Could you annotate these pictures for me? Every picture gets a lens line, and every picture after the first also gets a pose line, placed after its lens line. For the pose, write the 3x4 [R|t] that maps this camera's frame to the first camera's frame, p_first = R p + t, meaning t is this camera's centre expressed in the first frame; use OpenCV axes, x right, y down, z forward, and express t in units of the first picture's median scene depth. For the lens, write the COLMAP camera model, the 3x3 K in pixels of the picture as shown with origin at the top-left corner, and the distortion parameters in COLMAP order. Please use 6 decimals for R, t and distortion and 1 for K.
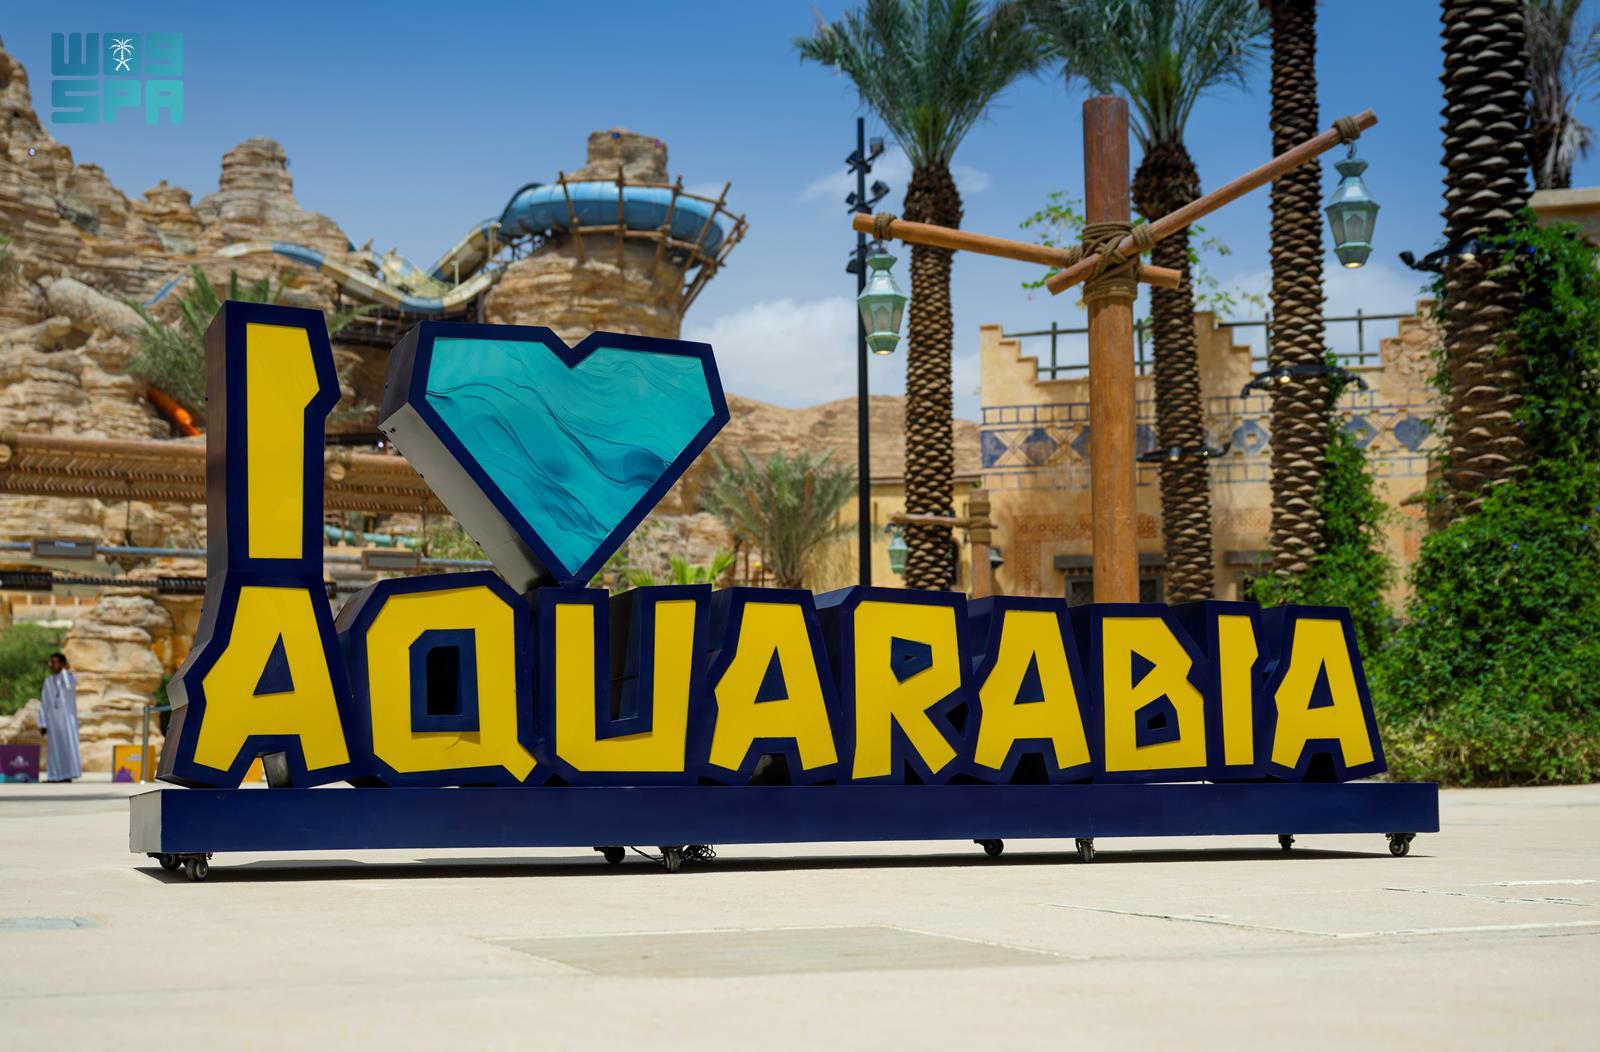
lens RADIAL K [[2219.8, 0, 800.5], [0, 2219.8, 531.7], [0, 0, 1]] dist [0.023423, 0.000000]
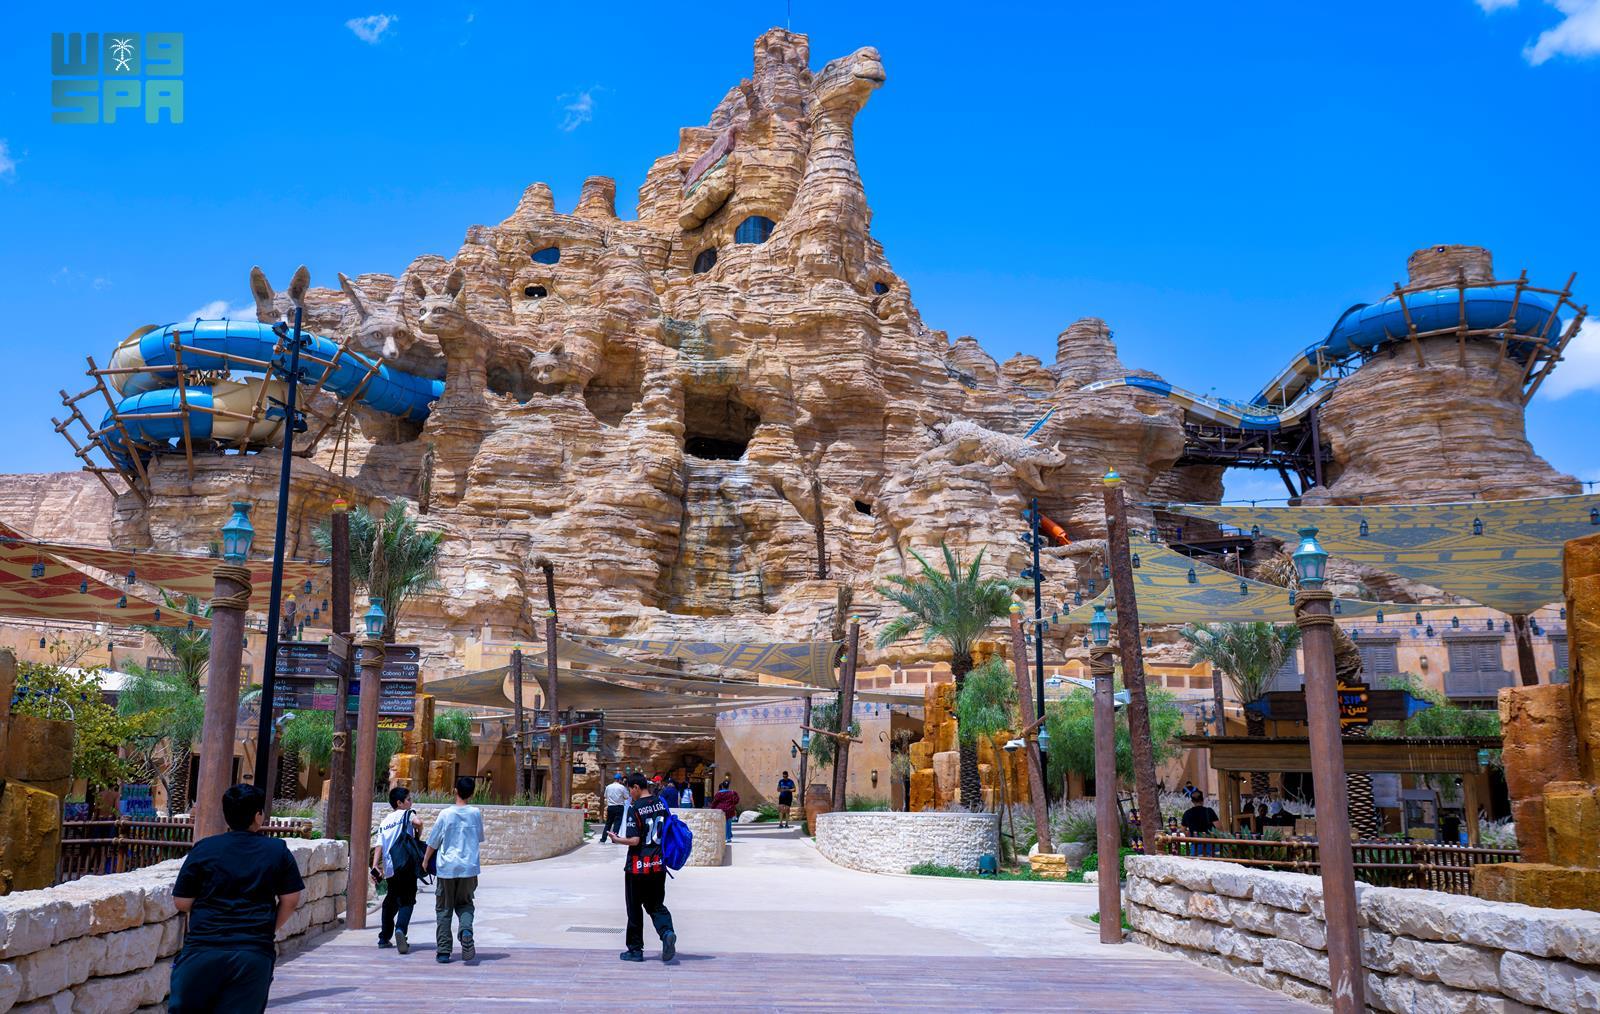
lens RADIAL K [[1239.5, 0, 802.5], [0, 1239.5, 506.4], [0, 0, 1]] dist [0.000805, 0.000764]
pose [[0.930264, -0.073384, -0.359477, -0.166327], [0.024575, 0.990055, -0.138515, 0.021058], [0.366067, 0.120022, 0.922816, 0.350229]]
